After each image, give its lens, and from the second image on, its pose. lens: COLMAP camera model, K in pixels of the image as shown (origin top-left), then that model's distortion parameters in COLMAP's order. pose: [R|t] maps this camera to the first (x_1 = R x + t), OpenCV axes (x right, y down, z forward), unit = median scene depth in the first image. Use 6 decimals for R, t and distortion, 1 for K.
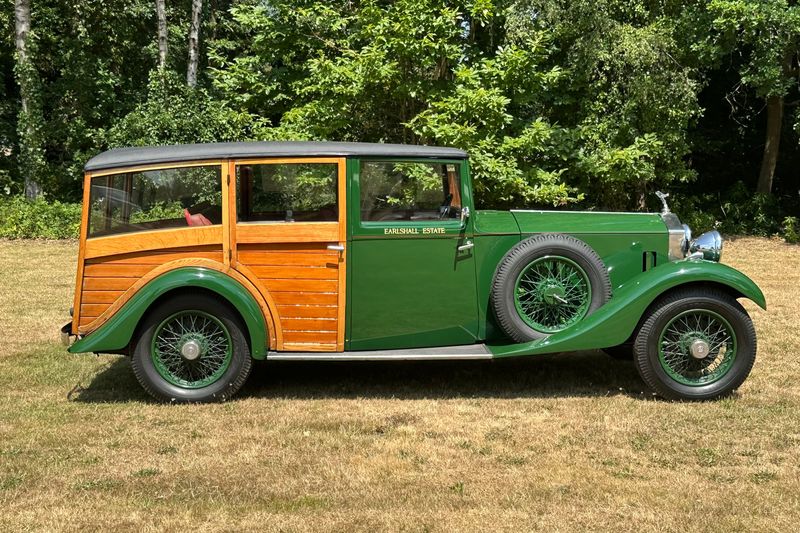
lens RADIAL K [[1003.4, 0, 384.4], [0, 1003.4, 249.9], [0, 0, 1]] dist [0.108625, 0.000000]
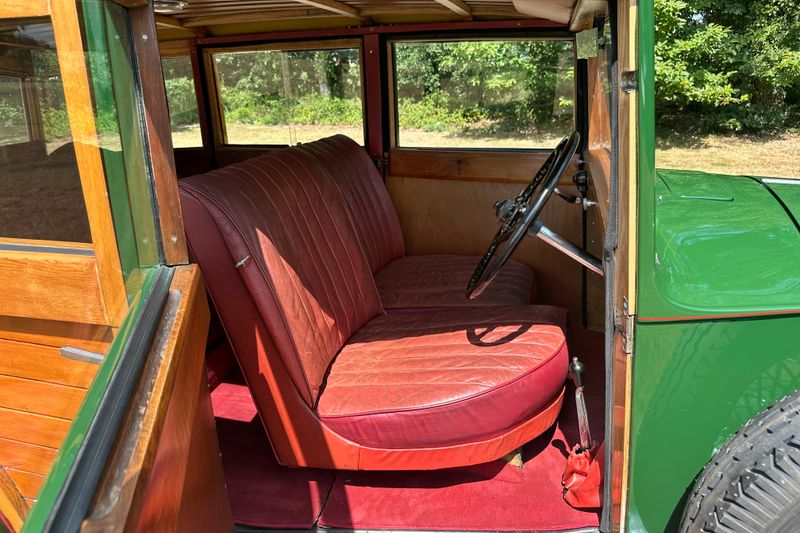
lens RADIAL K [[565.4, 0, 418.3], [0, 565.4, 265.4], [0, 0, 1]] dist [-0.013855, 0.012695]
pose [[0.963714, 0.080141, -0.254622, 0.023766], [-0.015777, 0.969301, 0.245369, -0.020152], [0.266469, -0.232448, 0.935394, 0.286058]]
